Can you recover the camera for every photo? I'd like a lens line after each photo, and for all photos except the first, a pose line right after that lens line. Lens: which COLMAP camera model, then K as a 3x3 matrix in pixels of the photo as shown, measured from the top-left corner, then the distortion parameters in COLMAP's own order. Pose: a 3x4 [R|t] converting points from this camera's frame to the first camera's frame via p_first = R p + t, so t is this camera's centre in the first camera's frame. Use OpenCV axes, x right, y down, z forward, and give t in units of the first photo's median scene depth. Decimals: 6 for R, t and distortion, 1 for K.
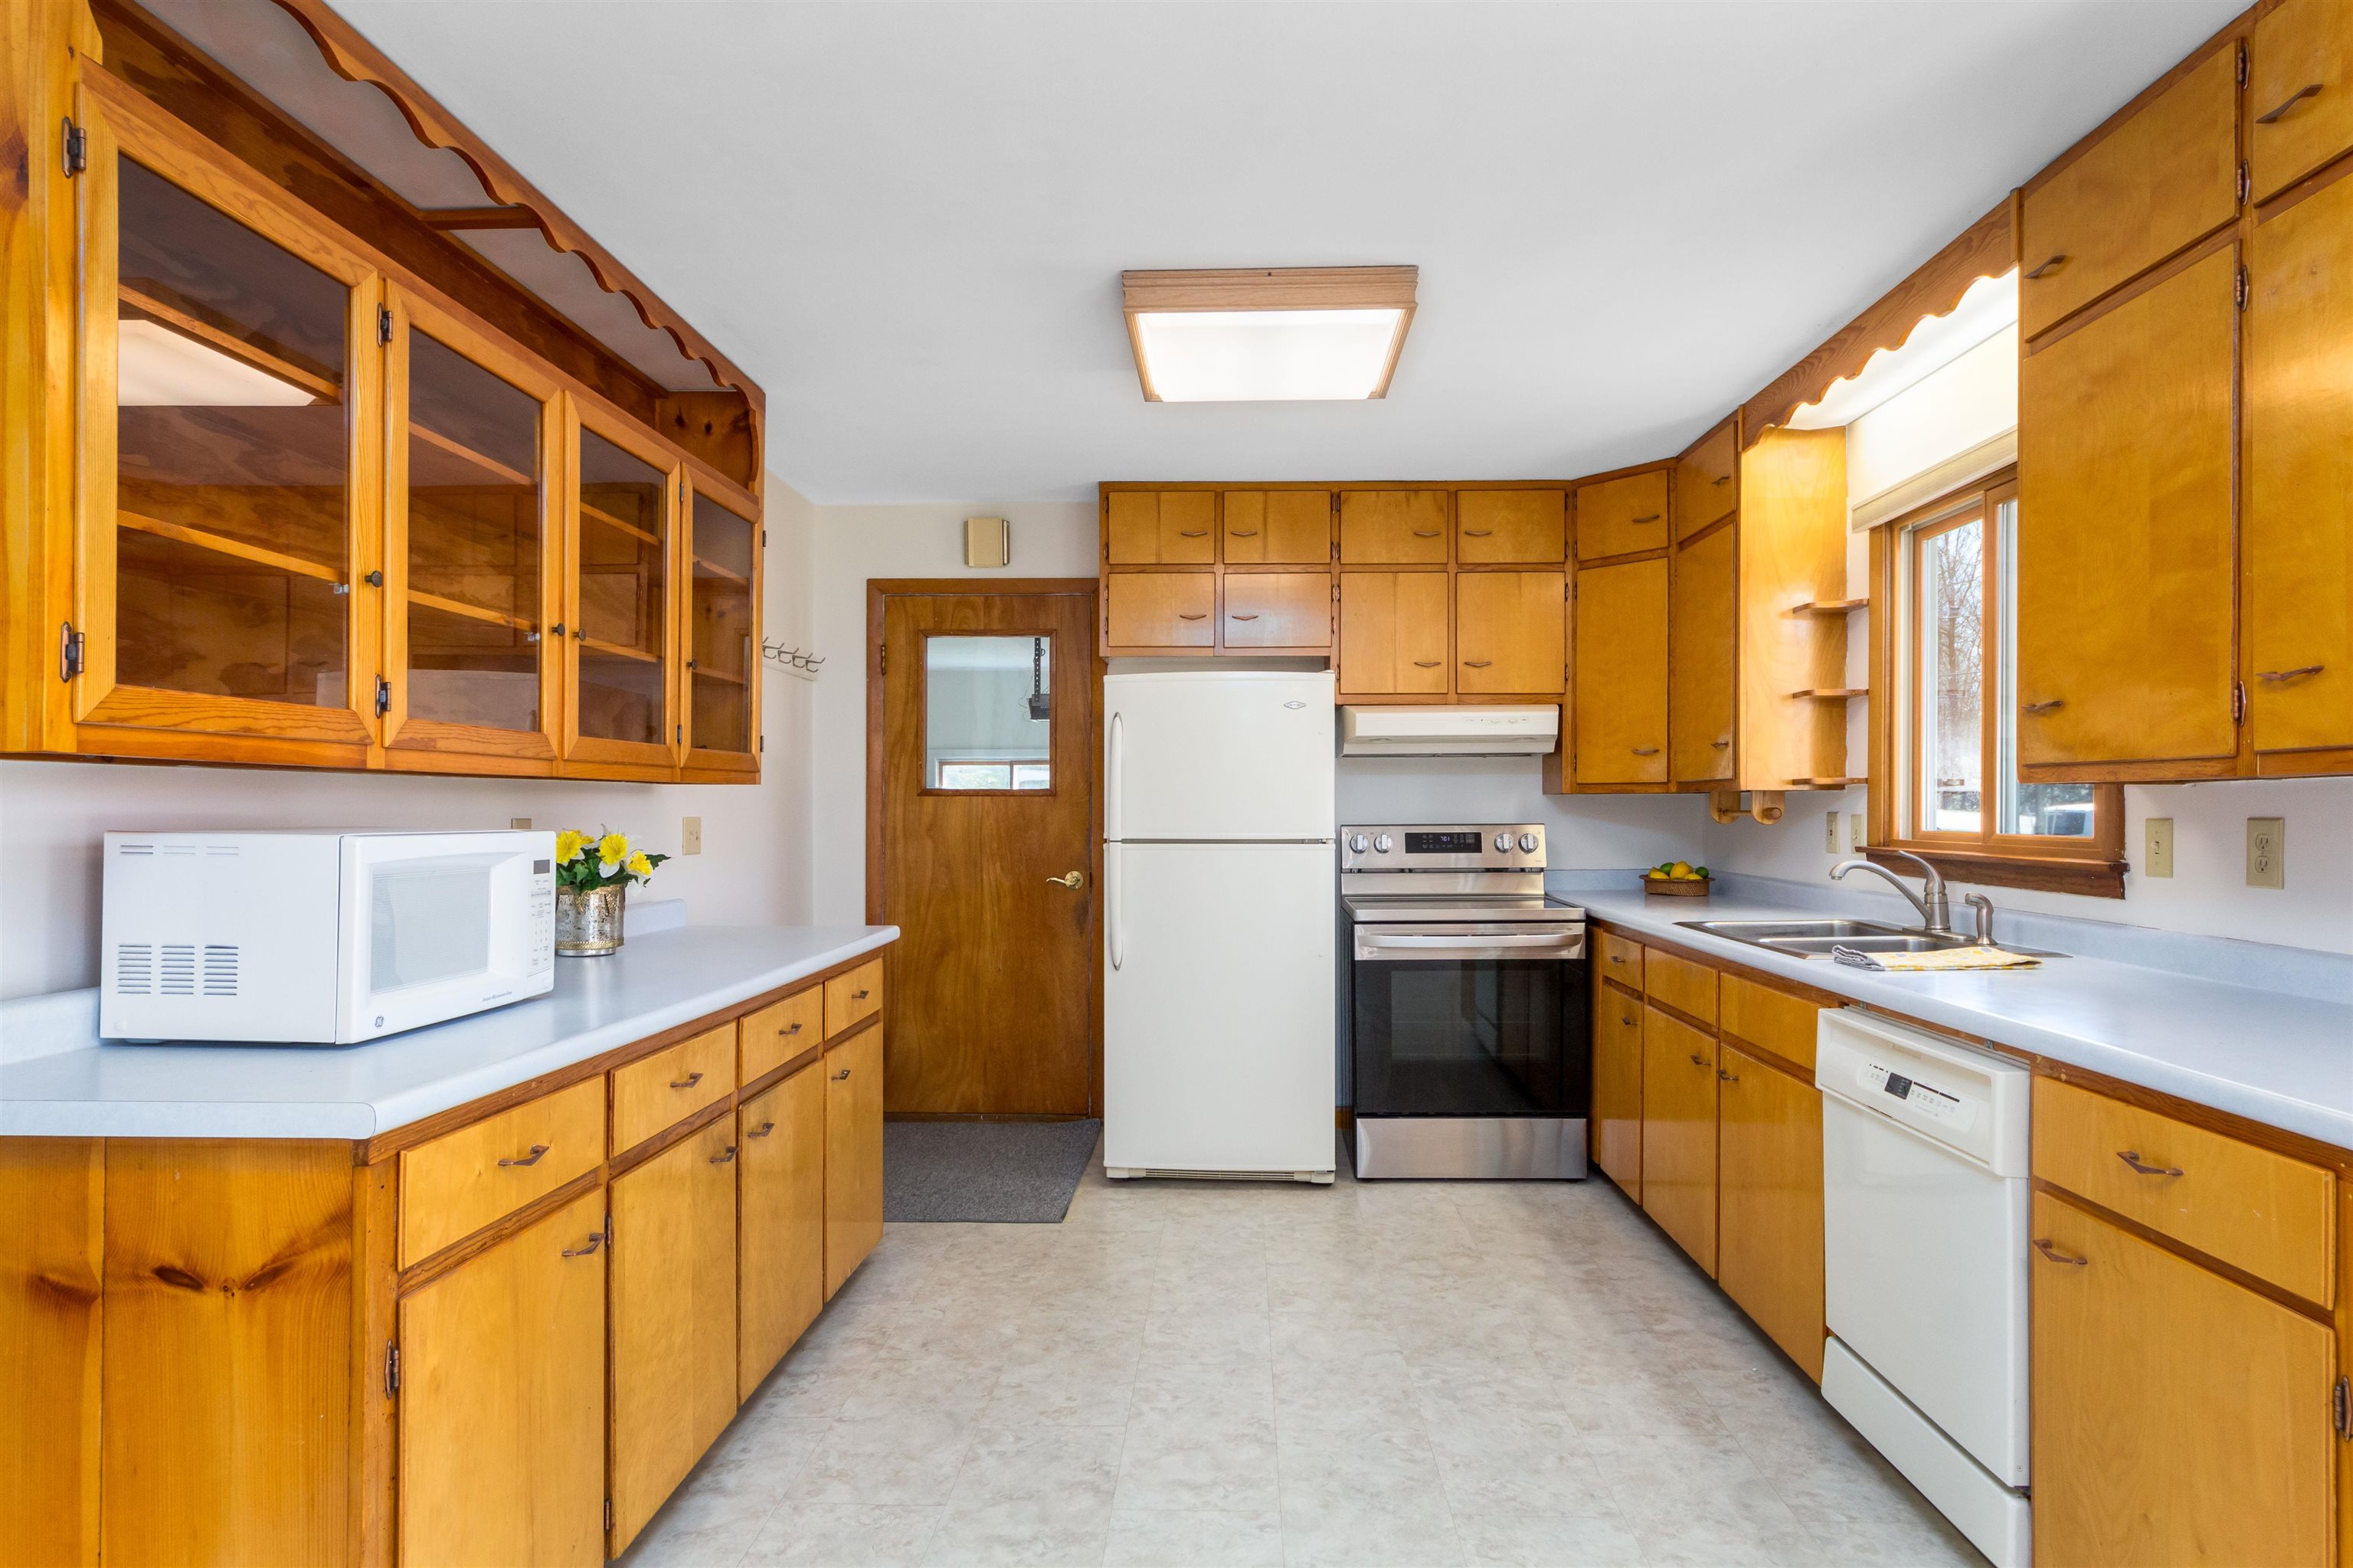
lens RADIAL K [[1287.8, 0, 1192.0], [0, 1287.8, 798.4], [0, 0, 1]] dist [-0.000670, 0.001780]
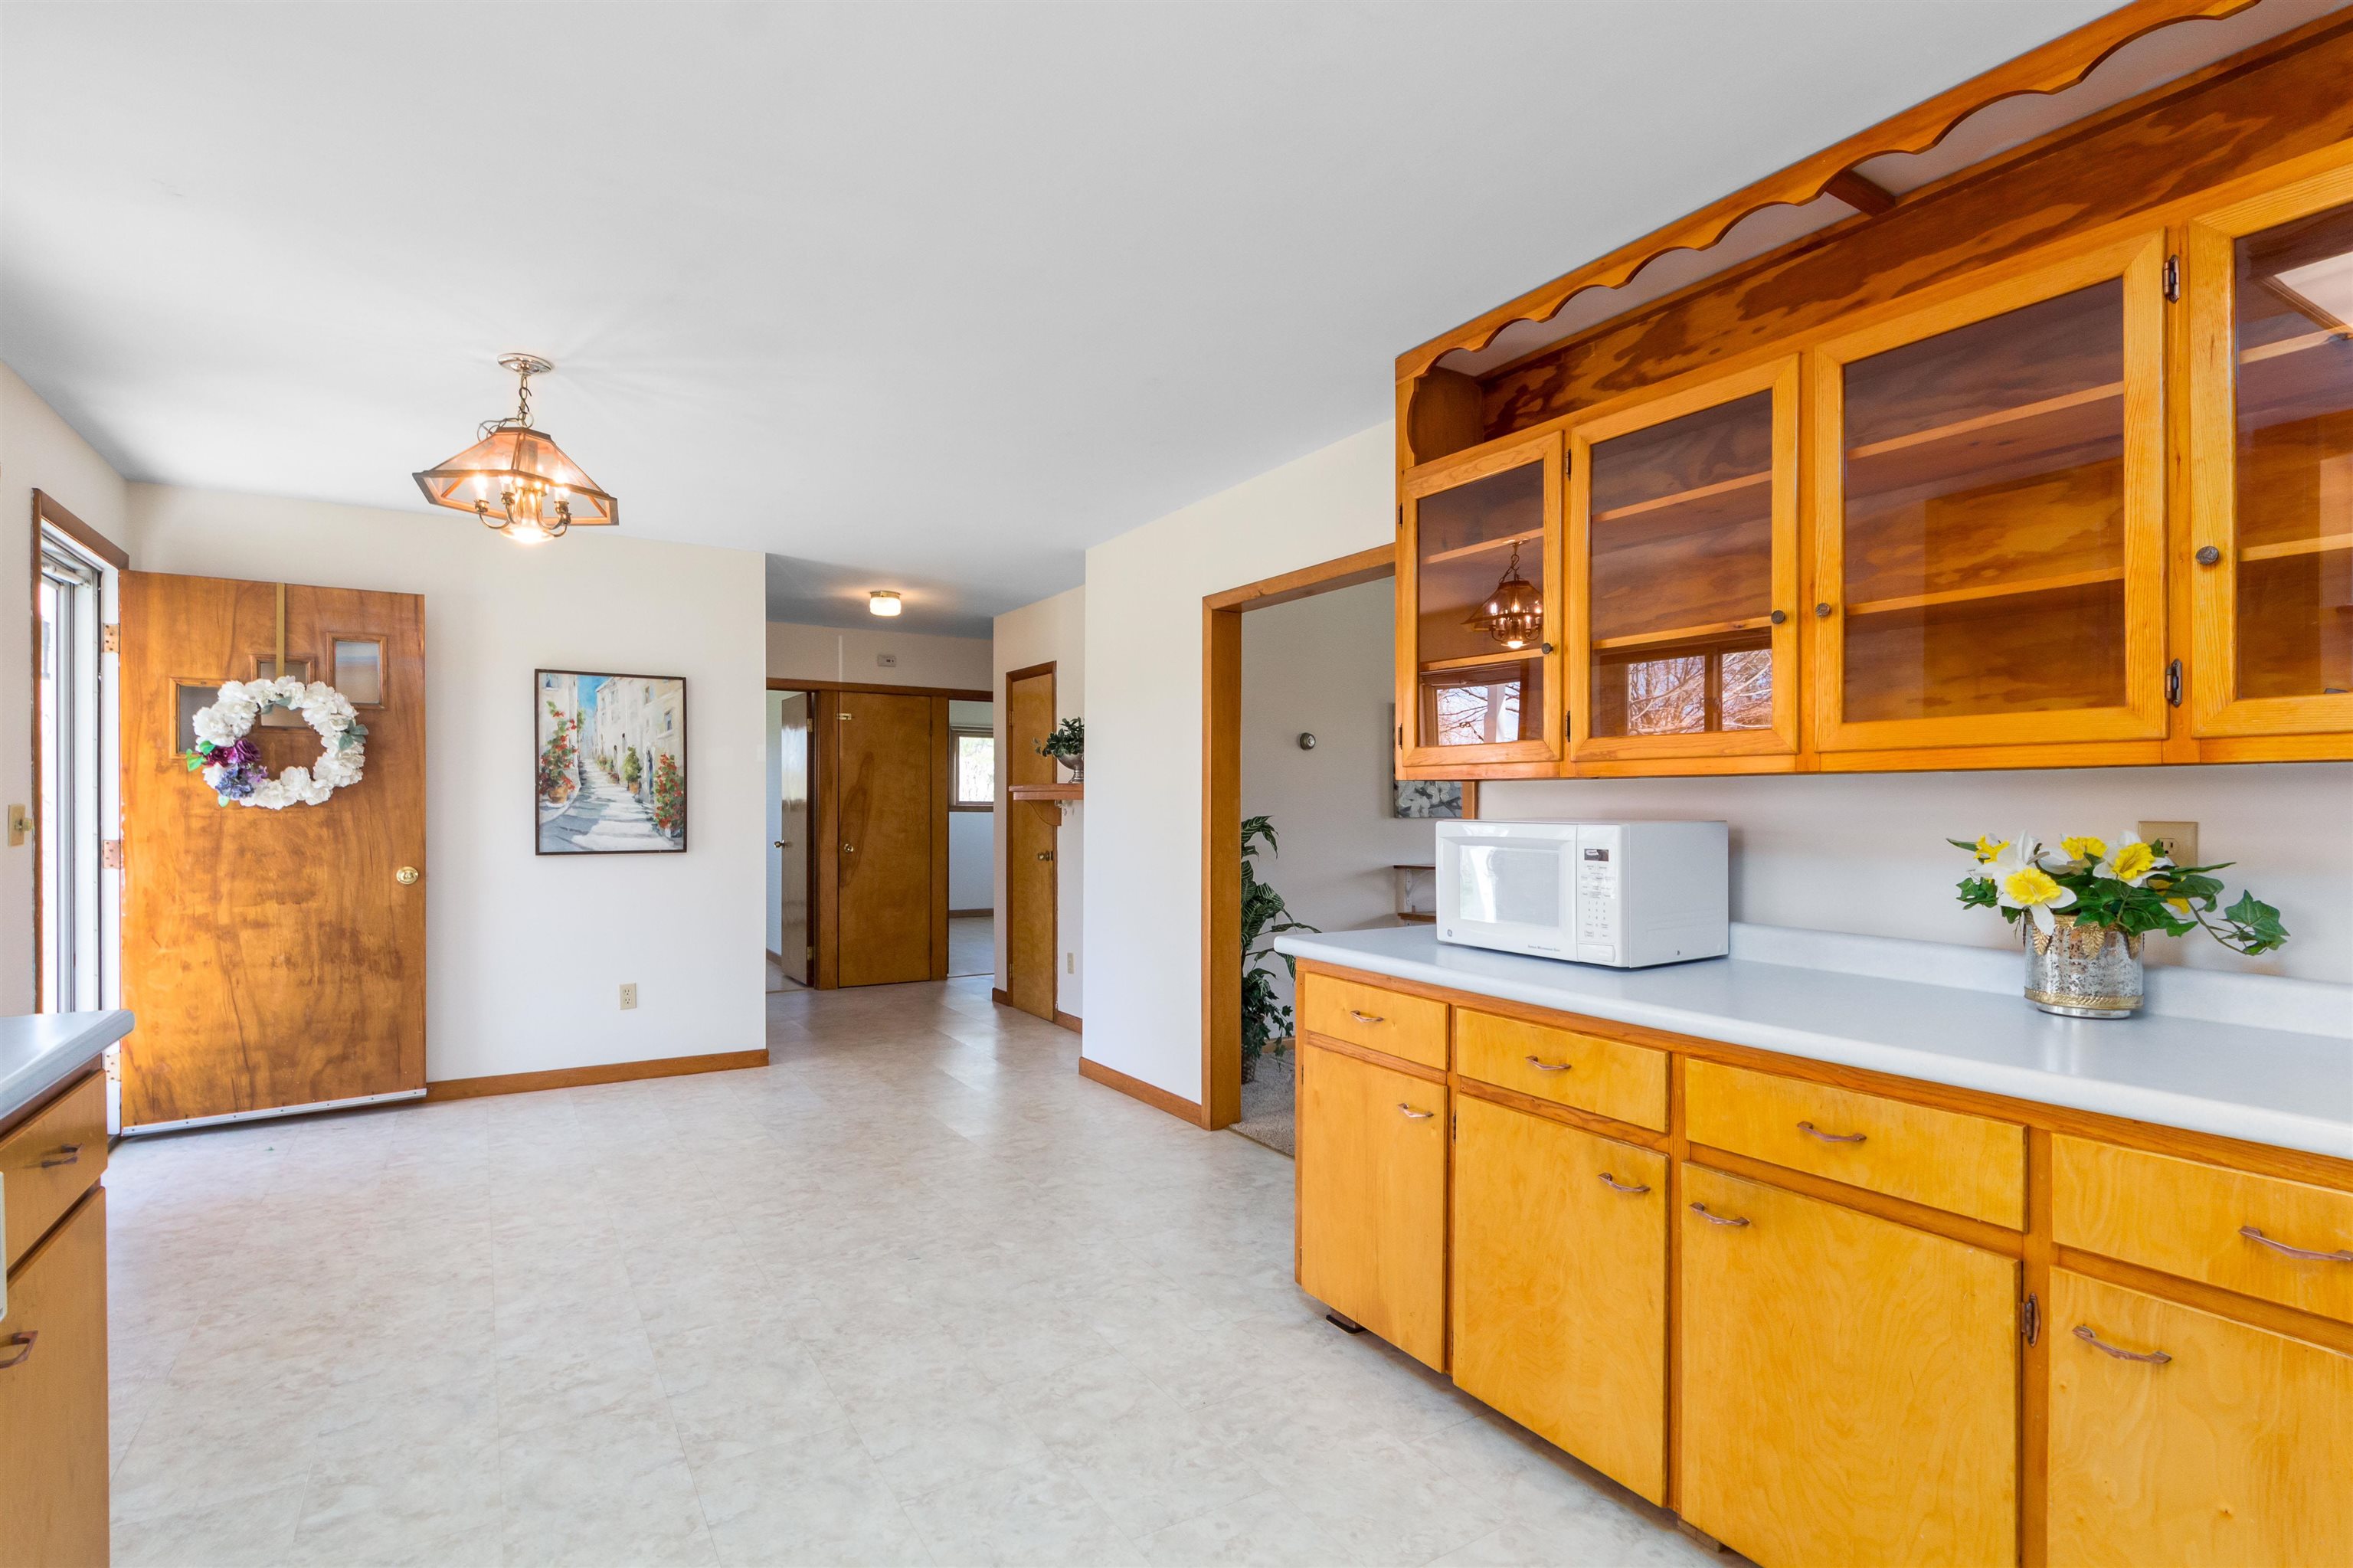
lens RADIAL K [[1126.5, 0, 1176.5], [0, 1126.5, 784.0], [0, 0, 1]] dist [0.001403, 0.000004]
pose [[-0.831175, -0.010206, -0.555917, 0.287010], [0.002455, 0.999754, -0.022026, 0.007841], [0.556005, -0.019673, -0.830946, 1.226252]]
